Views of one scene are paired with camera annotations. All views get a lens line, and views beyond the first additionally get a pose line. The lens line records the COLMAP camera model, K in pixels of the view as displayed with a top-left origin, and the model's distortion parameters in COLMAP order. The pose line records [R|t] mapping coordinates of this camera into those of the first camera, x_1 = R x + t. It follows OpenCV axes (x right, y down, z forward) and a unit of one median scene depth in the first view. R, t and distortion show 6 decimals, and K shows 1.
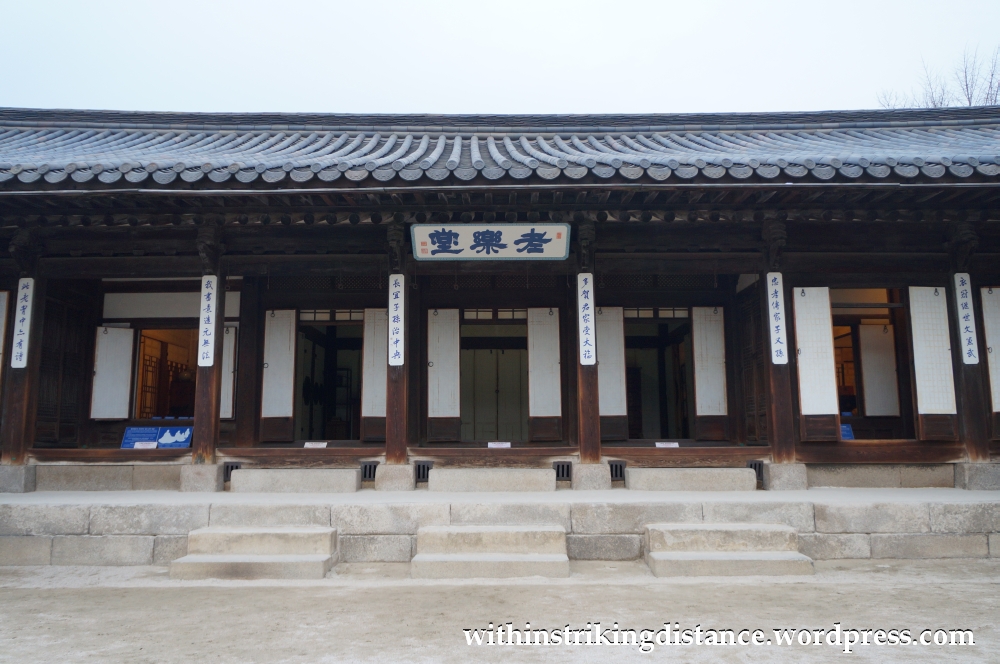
lens RADIAL K [[762.9, 0, 500.2], [0, 762.9, 334.1], [0, 0, 1]] dist [-0.000346, 0.002634]
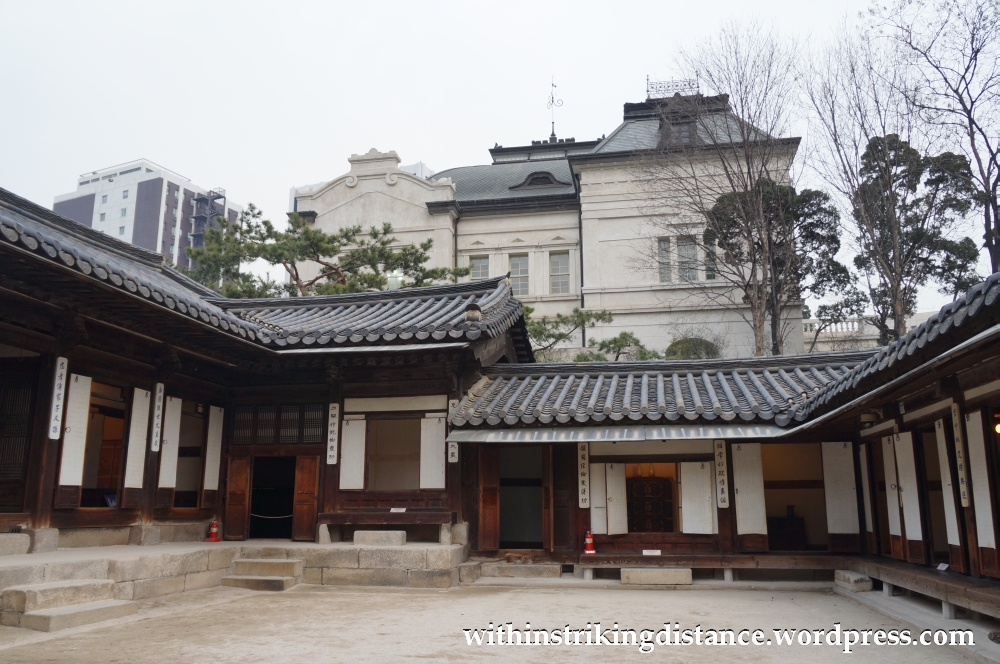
lens RADIAL K [[815.9, 0, 501.0], [0, 815.9, 332.4], [0, 0, 1]] dist [0.010246, 0.001424]
pose [[0.193337, 0.212467, 0.957851, -0.720727], [-0.147538, 0.971466, -0.185707, 0.013520], [-0.969976, -0.105416, 0.219167, 0.110735]]
